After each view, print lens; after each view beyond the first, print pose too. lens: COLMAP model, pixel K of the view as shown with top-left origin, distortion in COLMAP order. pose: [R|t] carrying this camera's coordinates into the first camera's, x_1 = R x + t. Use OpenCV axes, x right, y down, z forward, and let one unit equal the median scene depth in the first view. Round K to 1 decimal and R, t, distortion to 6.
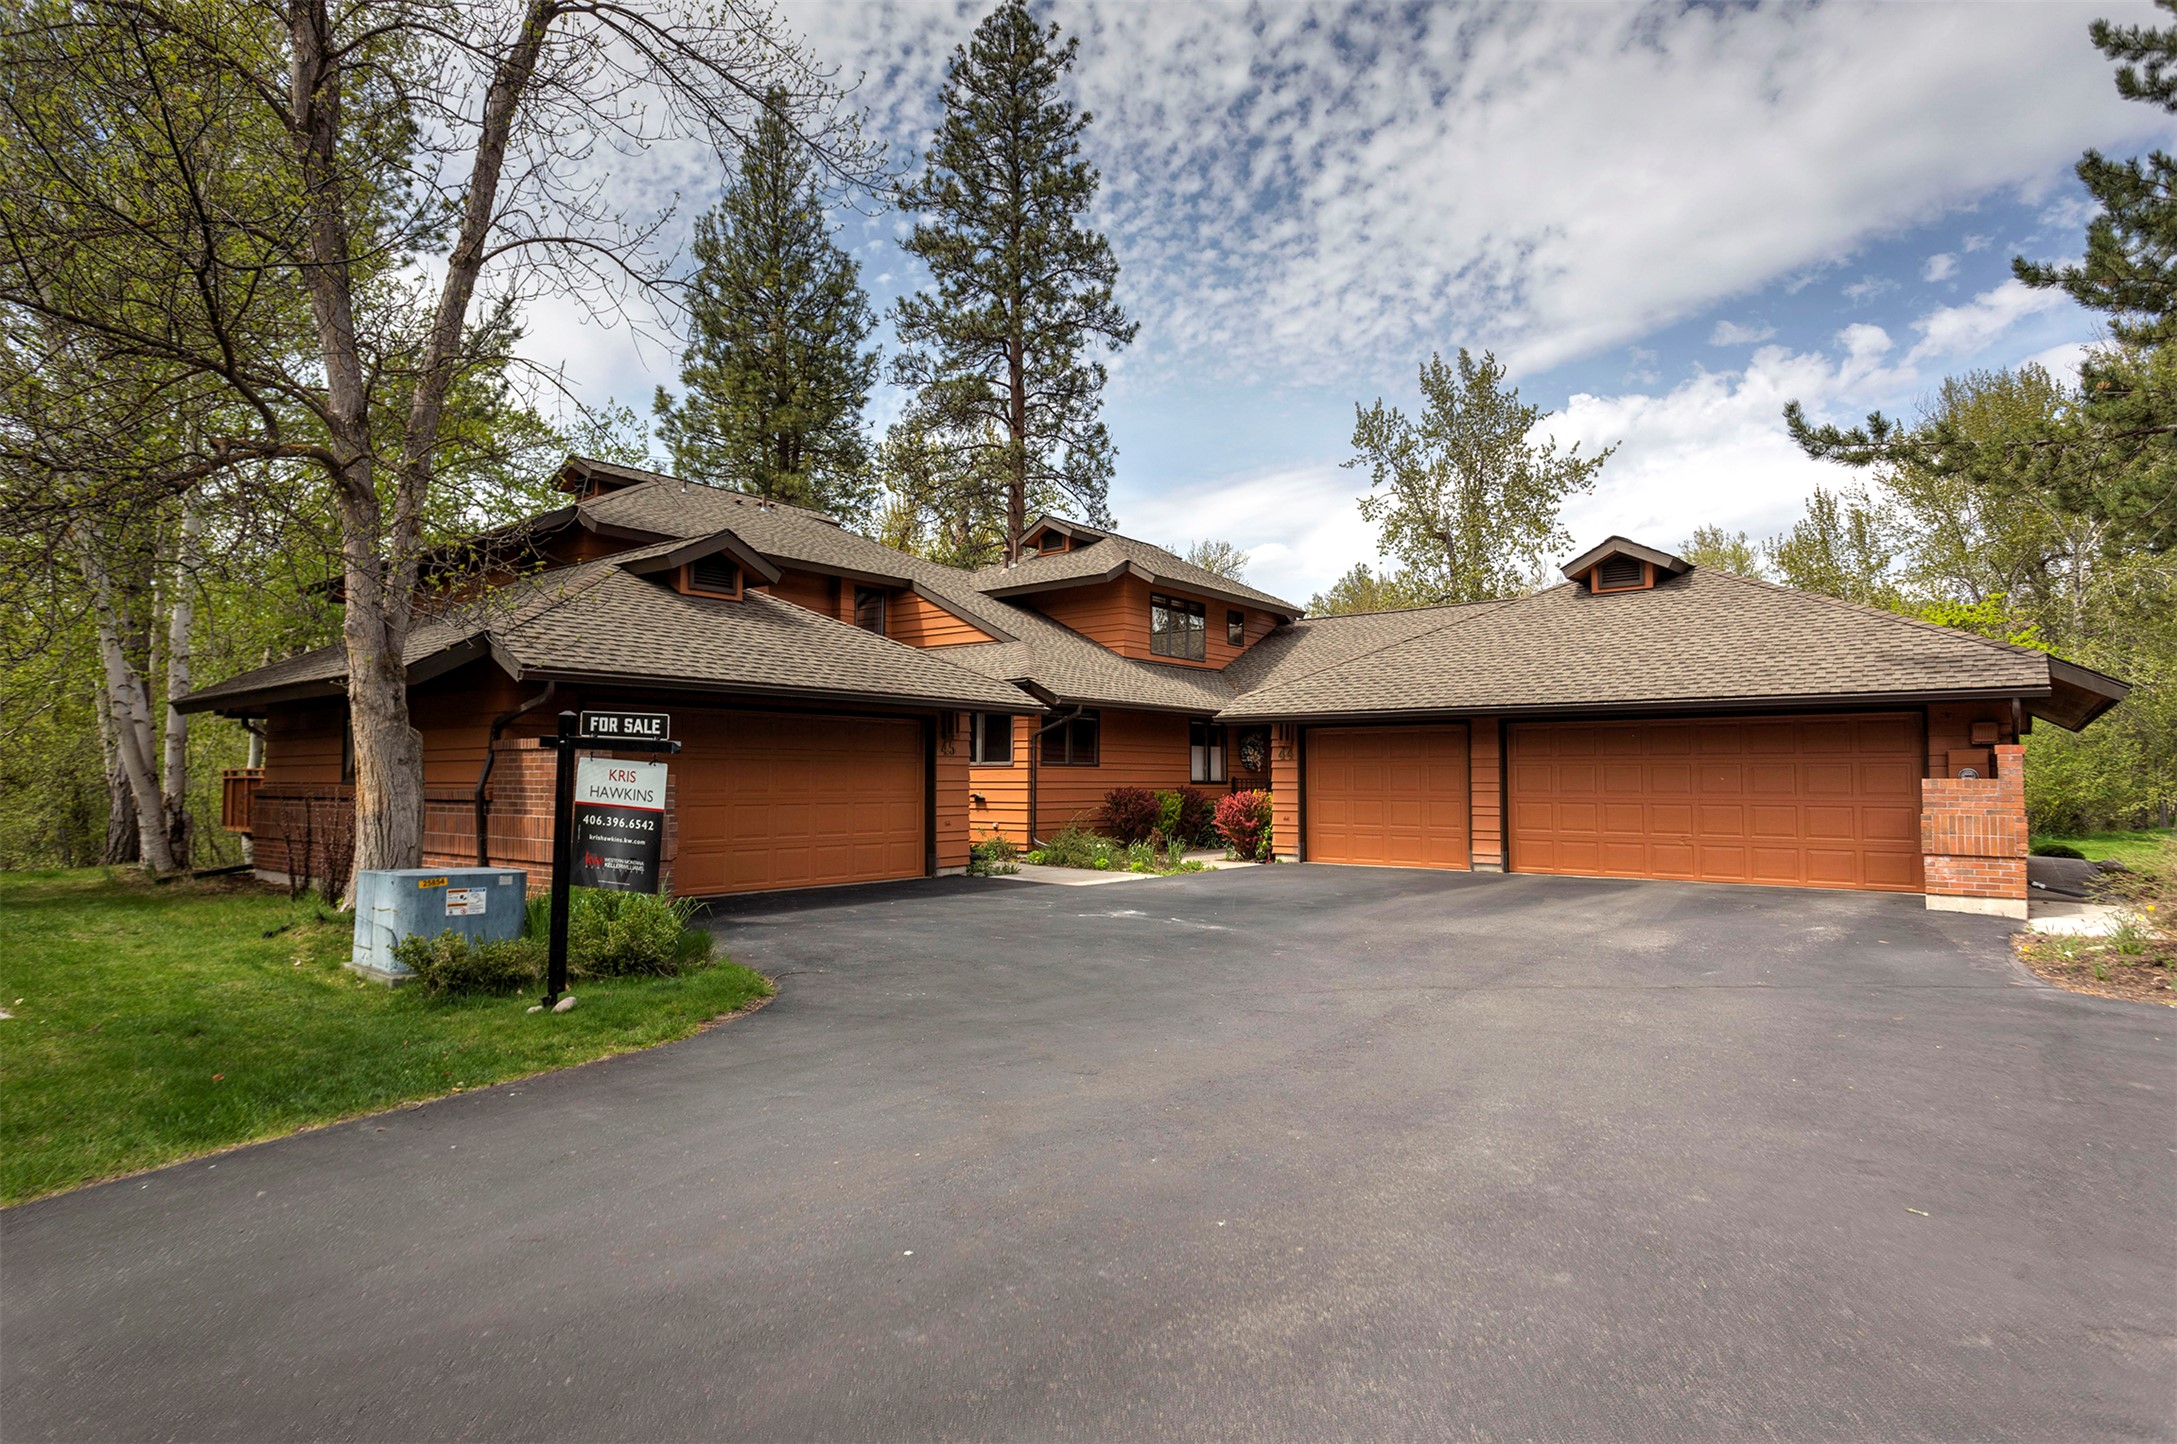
lens RADIAL K [[1096.3, 0, 1103.7], [0, 1096.3, 697.9], [0, 0, 1]] dist [-0.013034, 0.000426]
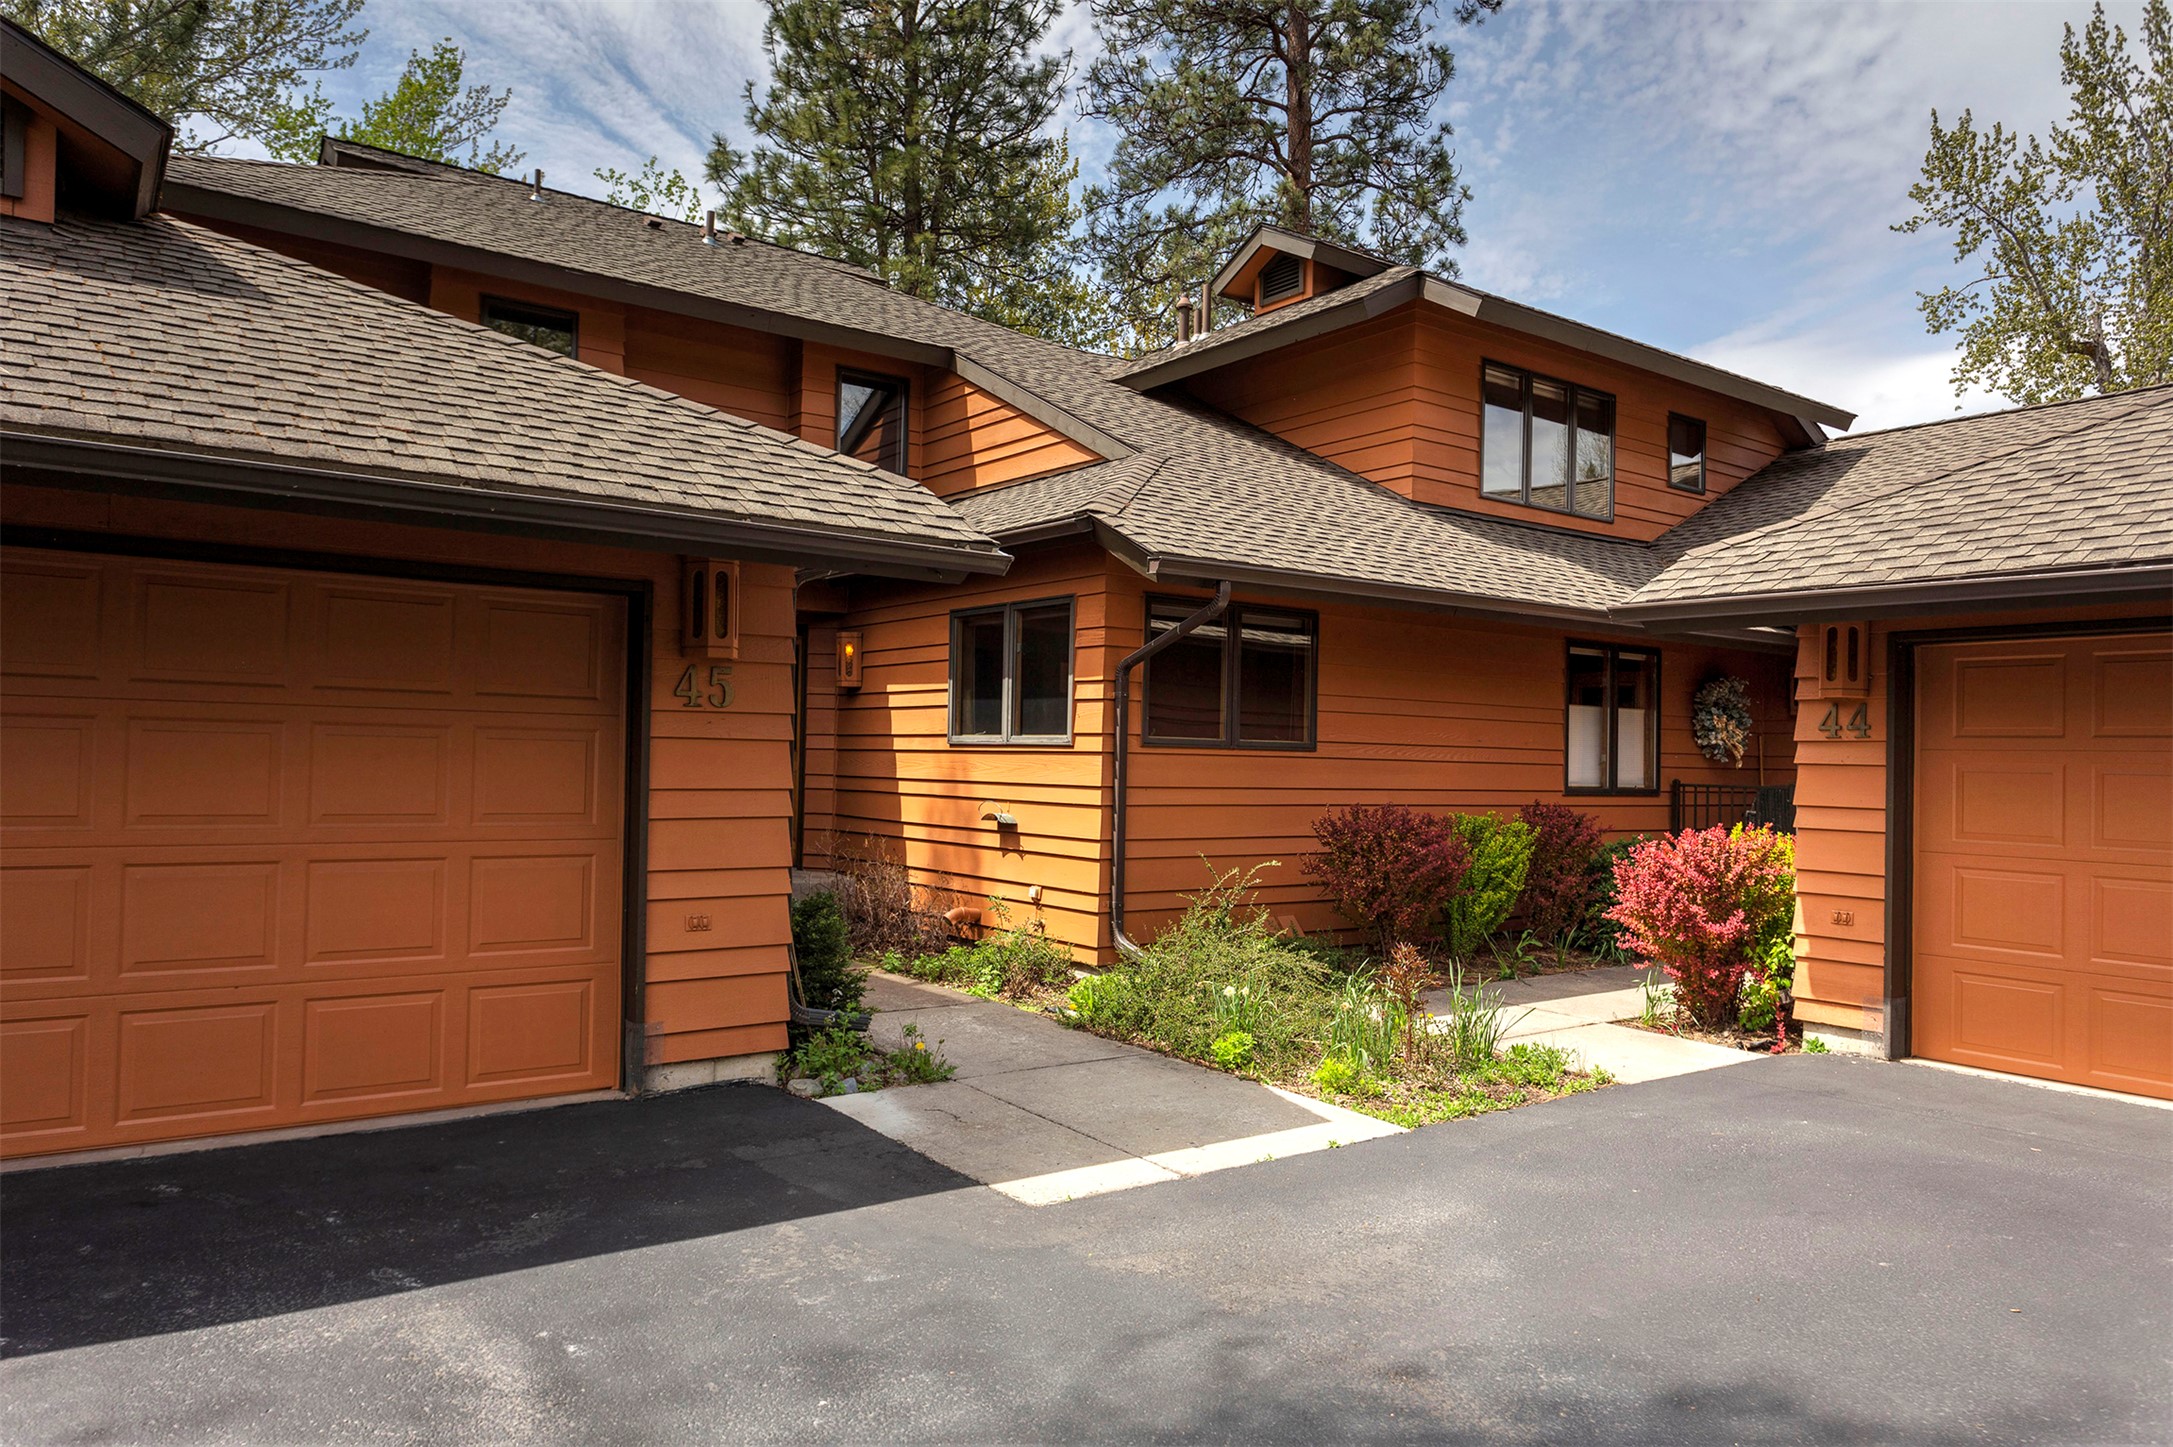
lens RADIAL K [[1376.6, 0, 1124.7], [0, 1376.6, 724.5], [0, 0, 1]] dist [0.022768, 0.003292]
pose [[0.965353, 0.011629, -0.260688, 0.031205], [0.000973, 0.998839, 0.048161, 0.014935], [0.260945, -0.046746, 0.964221, 0.255796]]
